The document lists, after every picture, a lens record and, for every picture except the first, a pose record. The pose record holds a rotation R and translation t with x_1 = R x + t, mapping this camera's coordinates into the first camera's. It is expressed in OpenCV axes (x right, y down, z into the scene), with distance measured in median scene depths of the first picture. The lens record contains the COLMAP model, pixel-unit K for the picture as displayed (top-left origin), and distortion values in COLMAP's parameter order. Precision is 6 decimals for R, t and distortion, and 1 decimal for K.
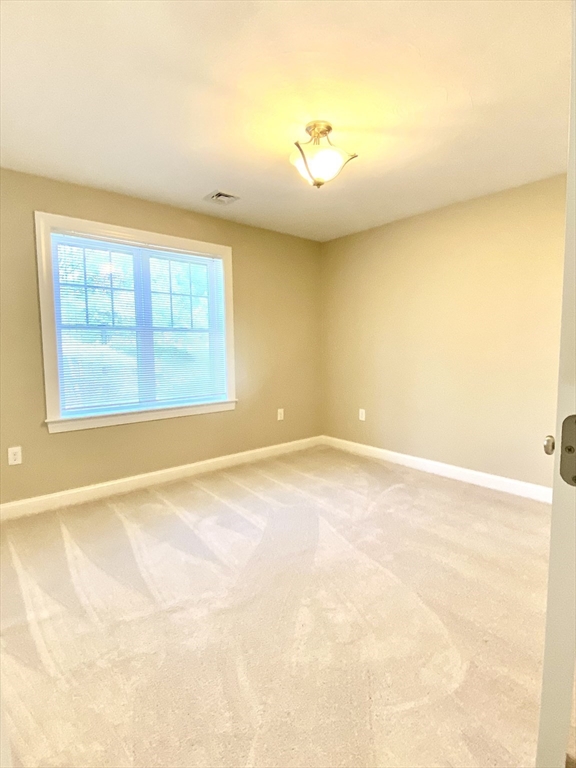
lens RADIAL K [[403.2, 0, 291.8], [0, 403.2, 381.9], [0, 0, 1]] dist [0.050979, -0.051608]
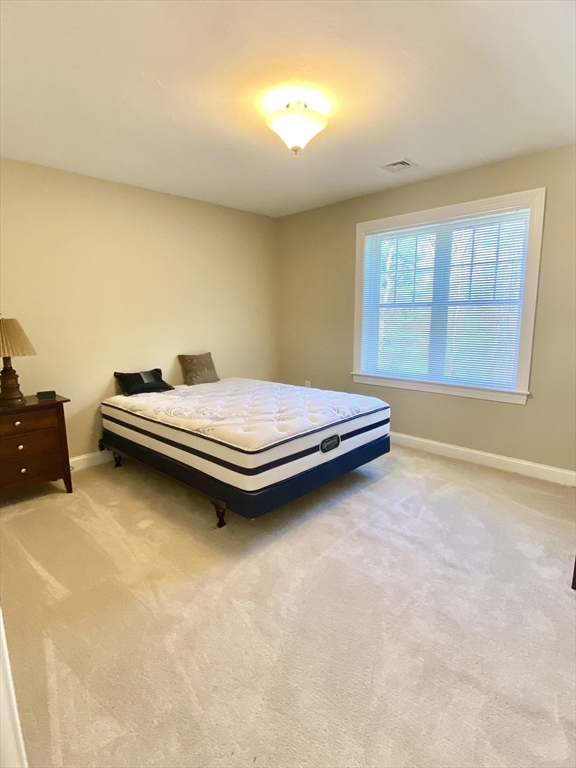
lens RADIAL K [[403.2, 0, 291.8], [0, 403.2, 381.9], [0, 0, 1]] dist [0.050979, -0.051608]
pose [[0.087571, 0.161262, -0.983019, 0.653447], [-0.084566, 0.984451, 0.153964, -0.063762], [0.992562, 0.069647, 0.099847, 0.543764]]
